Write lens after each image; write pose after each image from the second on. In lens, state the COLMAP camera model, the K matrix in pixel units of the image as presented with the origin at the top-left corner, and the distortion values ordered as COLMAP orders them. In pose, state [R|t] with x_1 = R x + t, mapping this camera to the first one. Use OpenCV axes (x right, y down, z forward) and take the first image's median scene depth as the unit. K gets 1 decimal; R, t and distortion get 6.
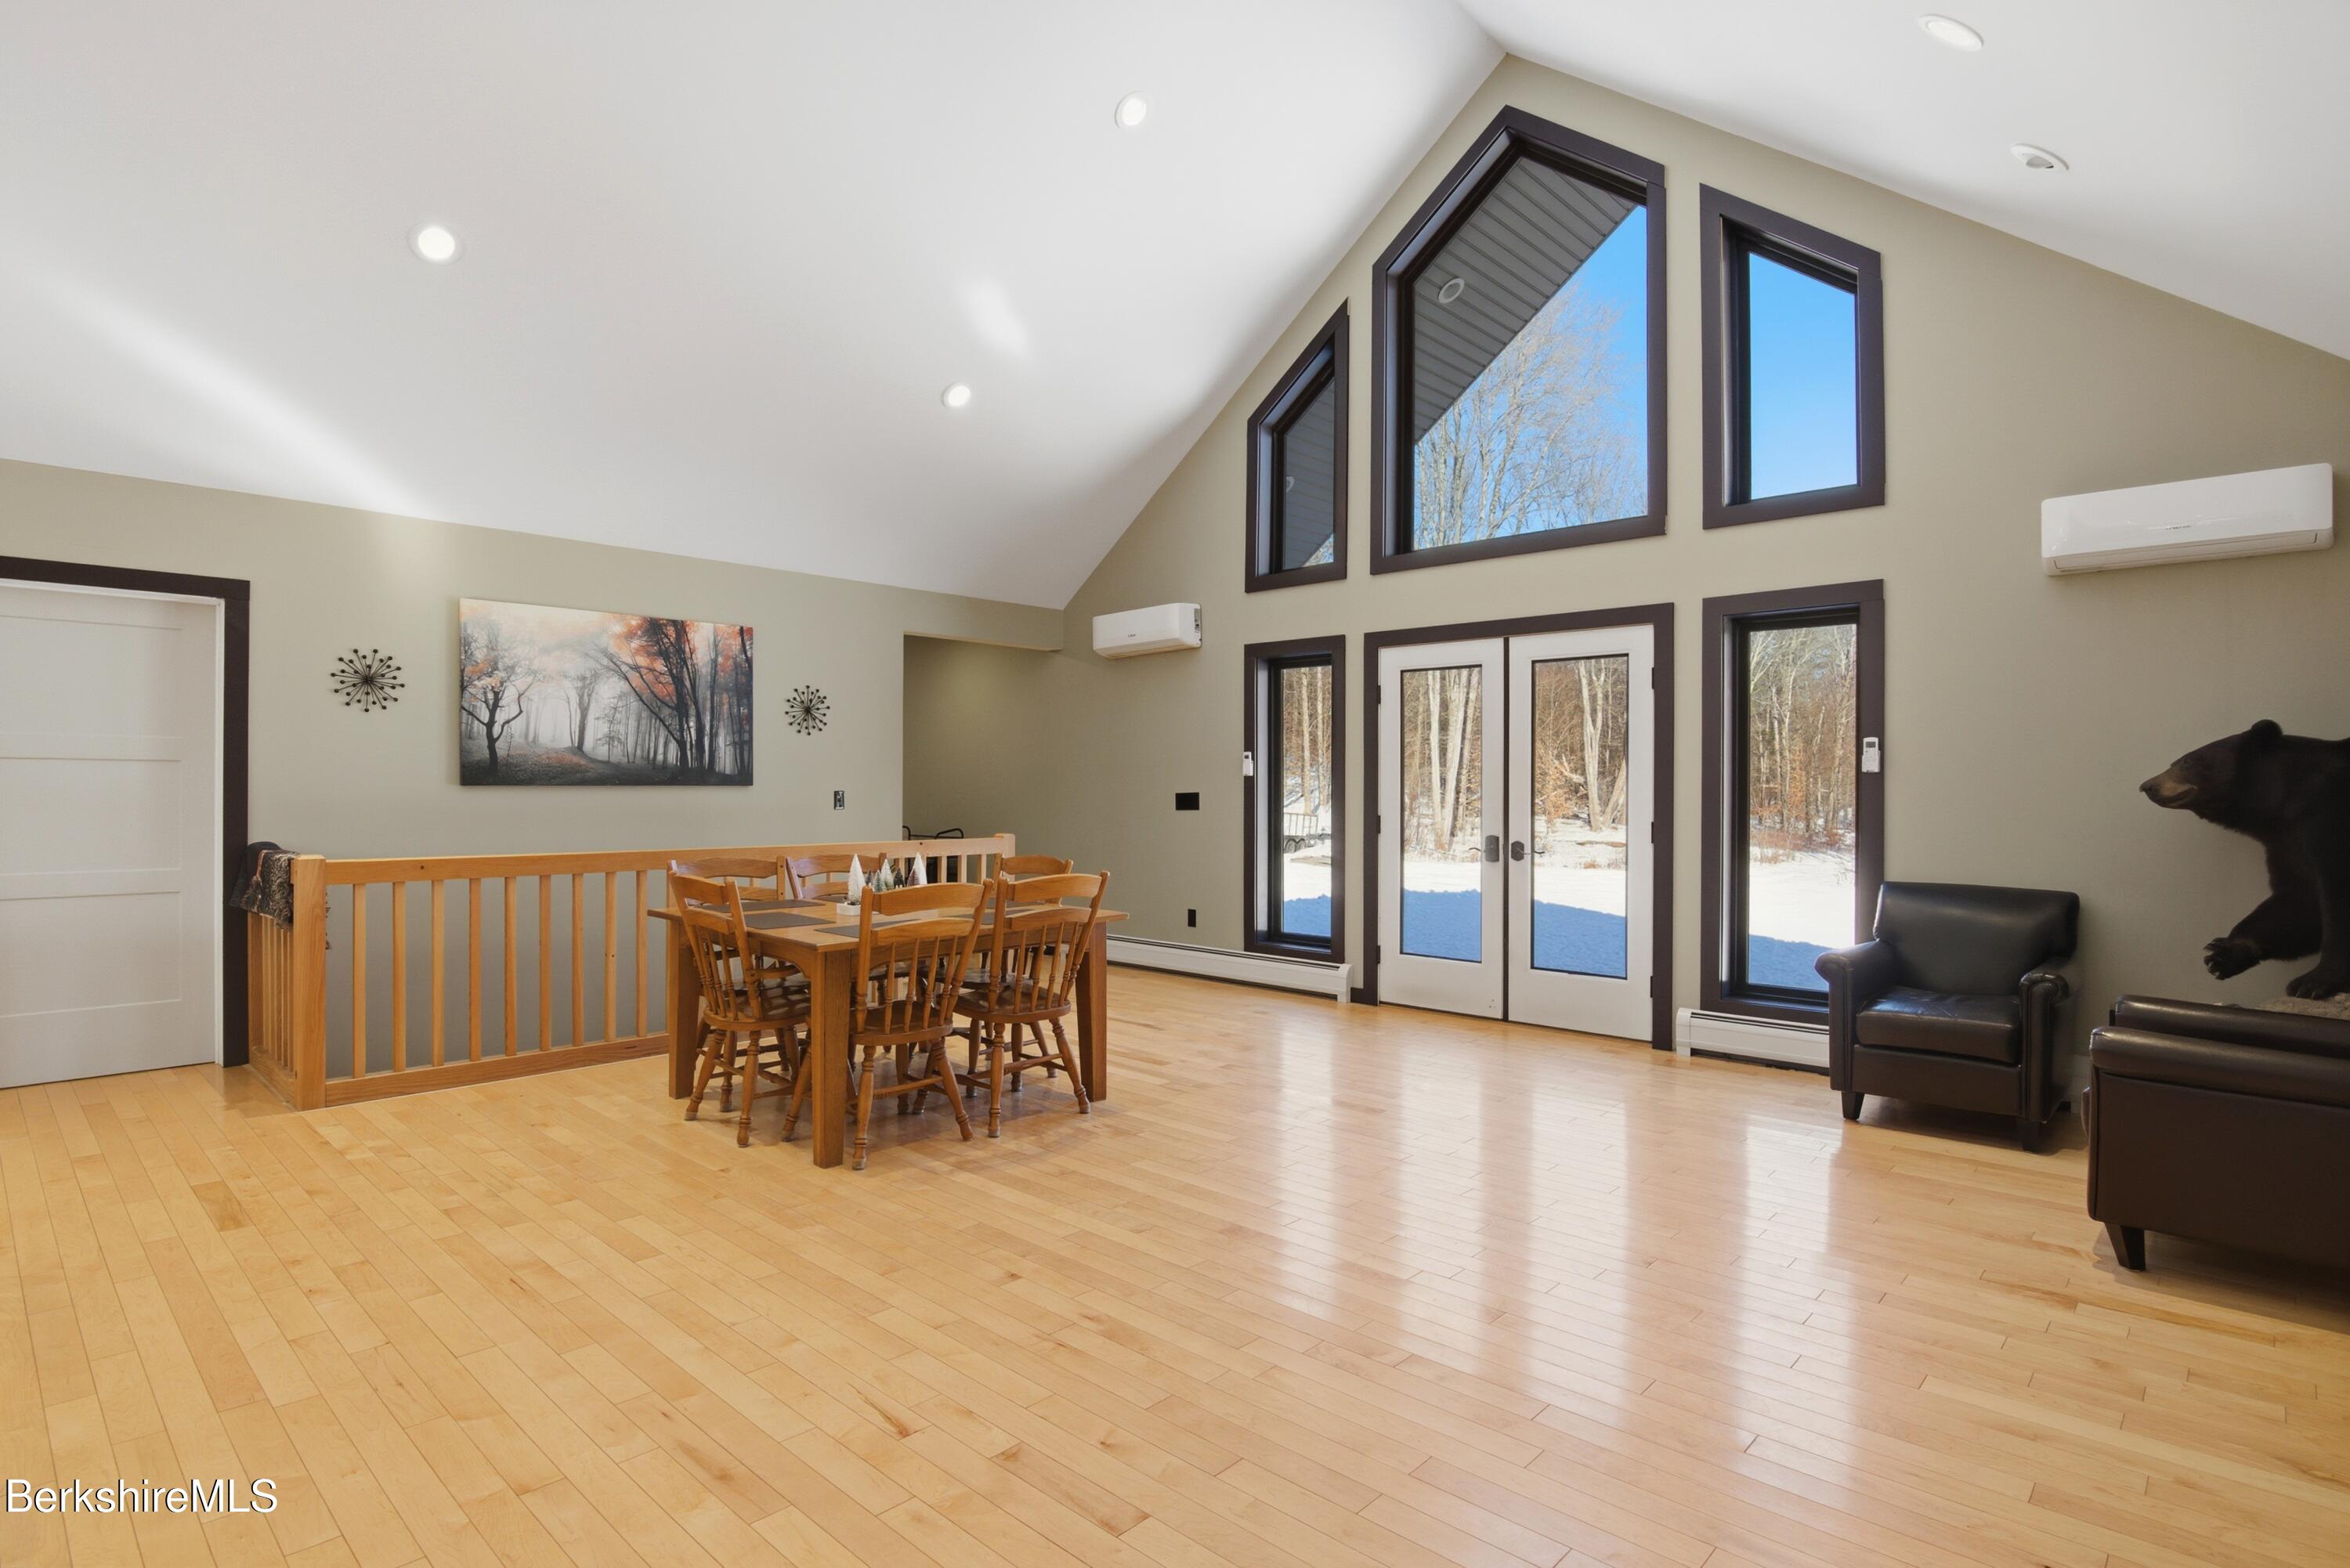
lens RADIAL K [[1190.0, 0, 1182.9], [0, 1190.0, 790.2], [0, 0, 1]] dist [-0.000369, 0.000047]
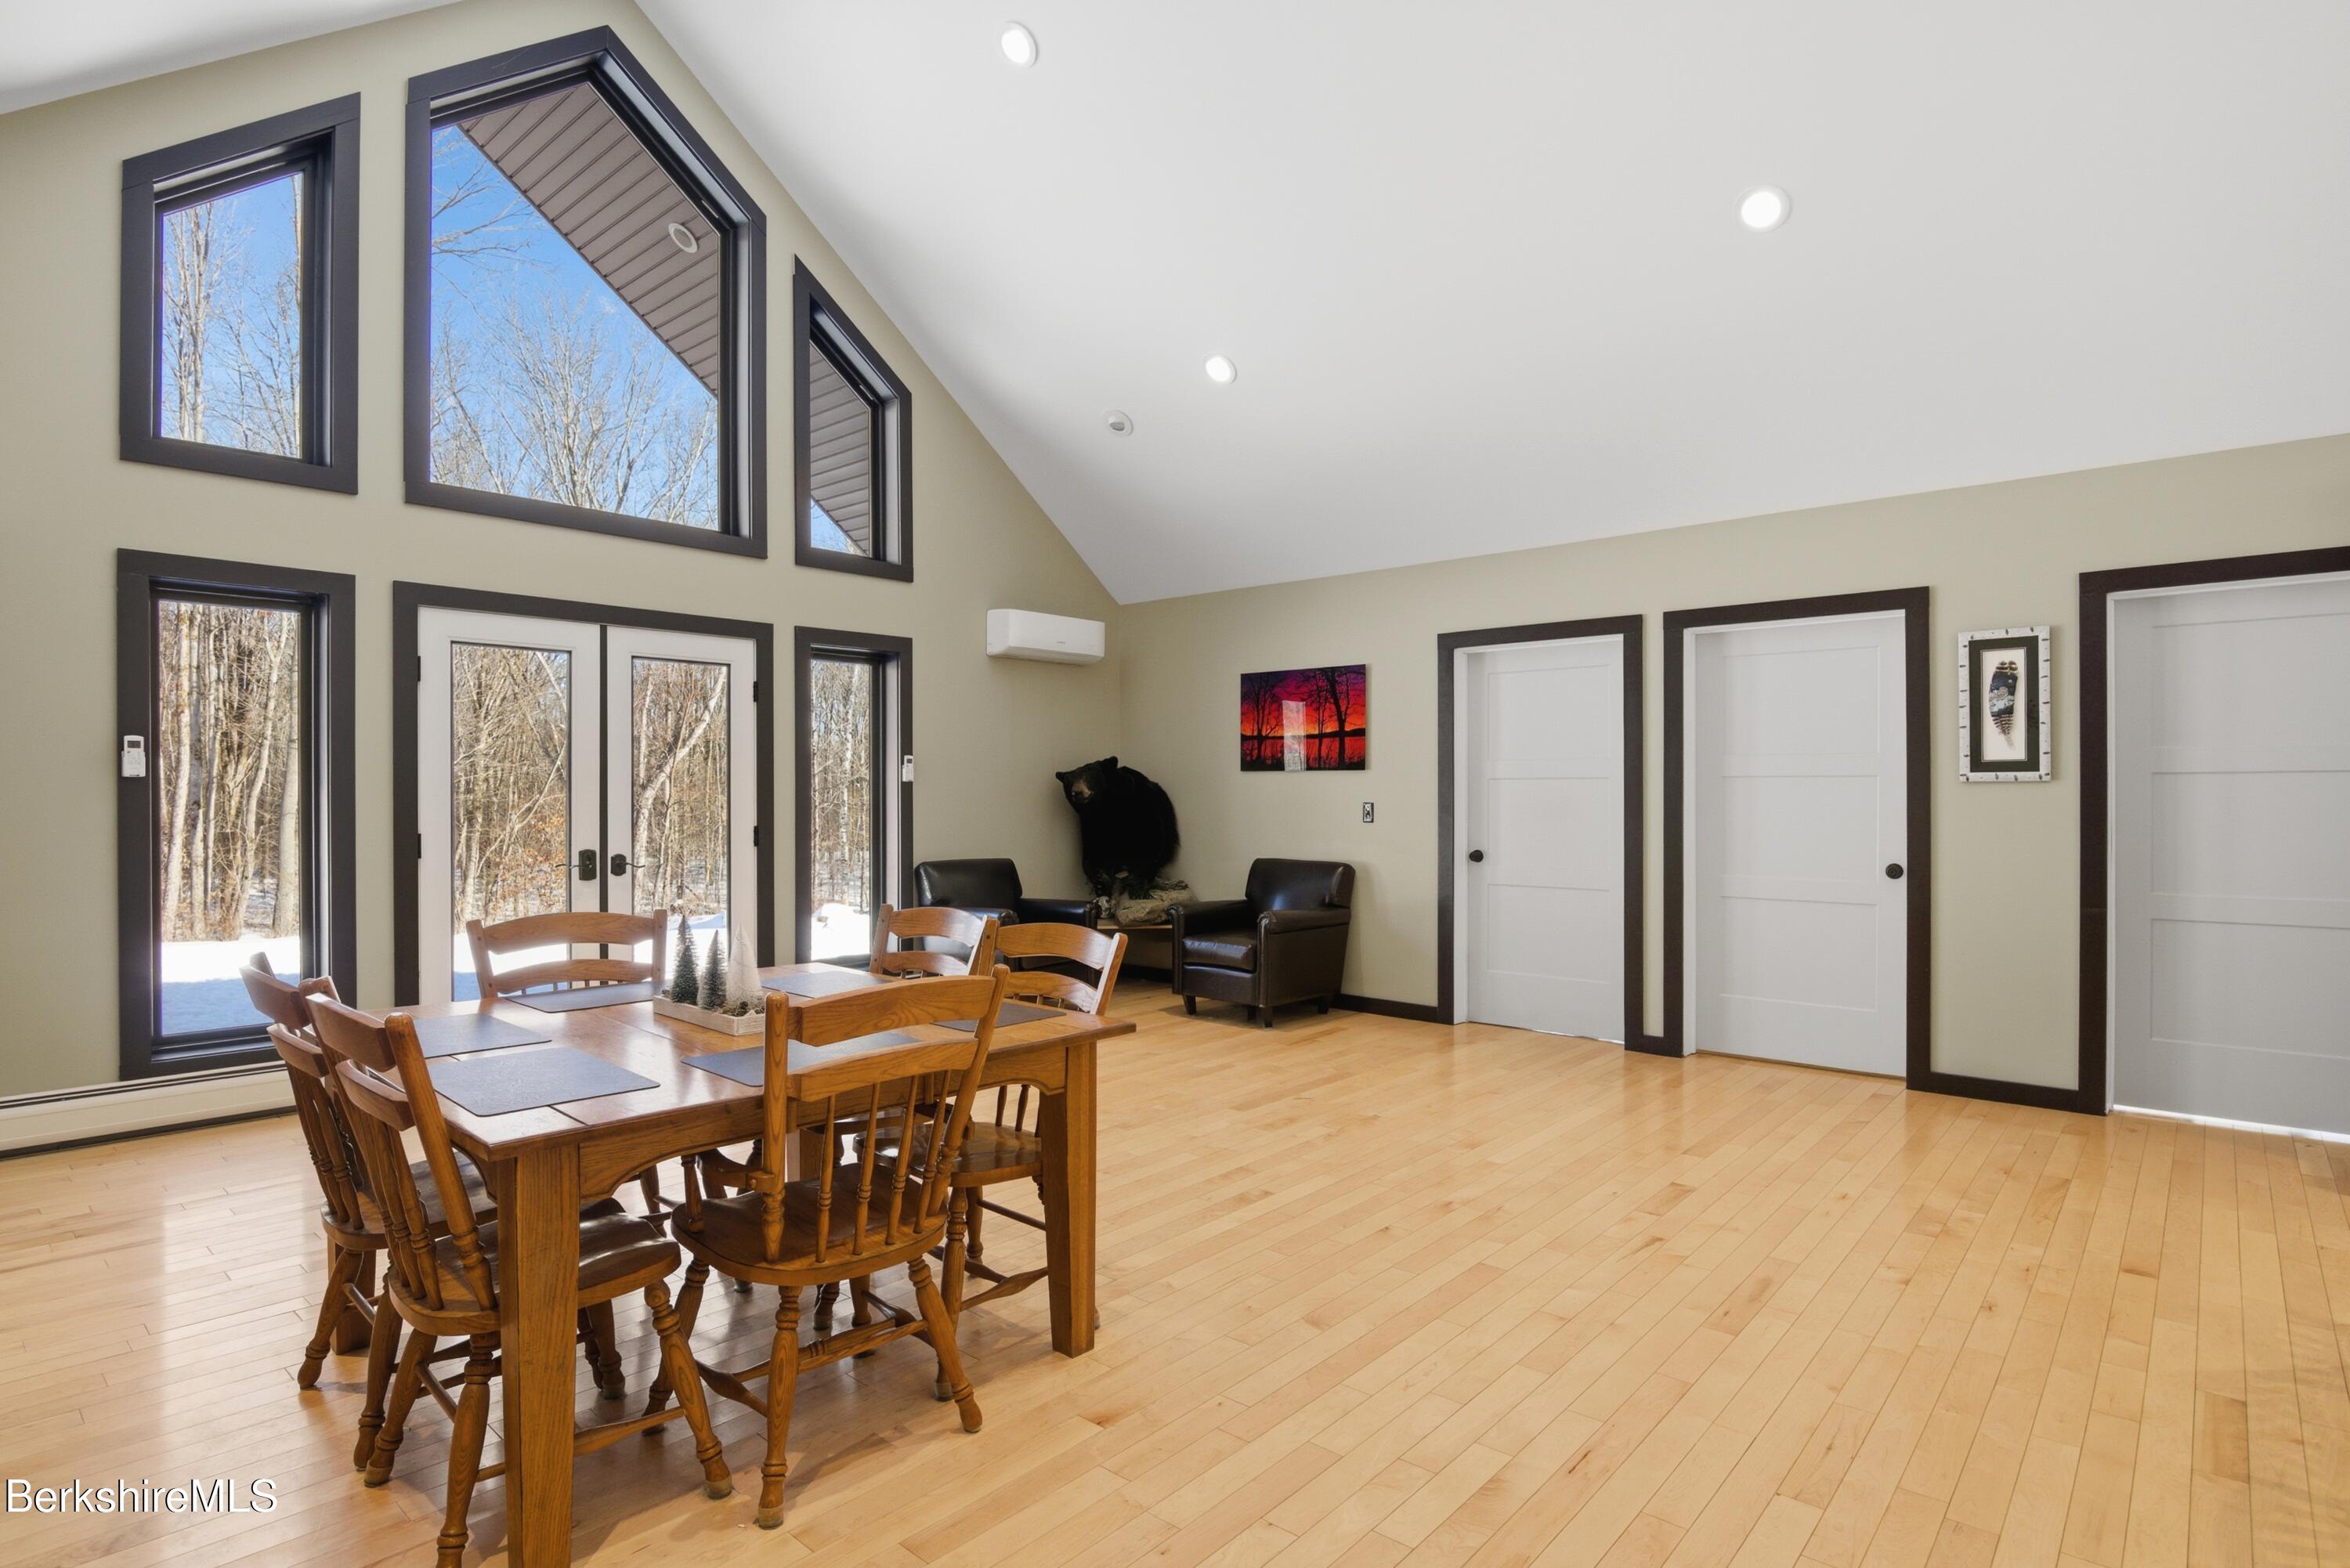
lens RADIAL K [[1190.0, 0, 1182.9], [0, 1190.0, 790.2], [0, 0, 1]] dist [-0.000369, 0.000047]
pose [[-0.024072, -0.001384, 0.999709, -0.624363], [0.006319, 0.999979, 0.001537, -0.004415], [-0.999690, 0.006355, -0.024062, 0.592868]]
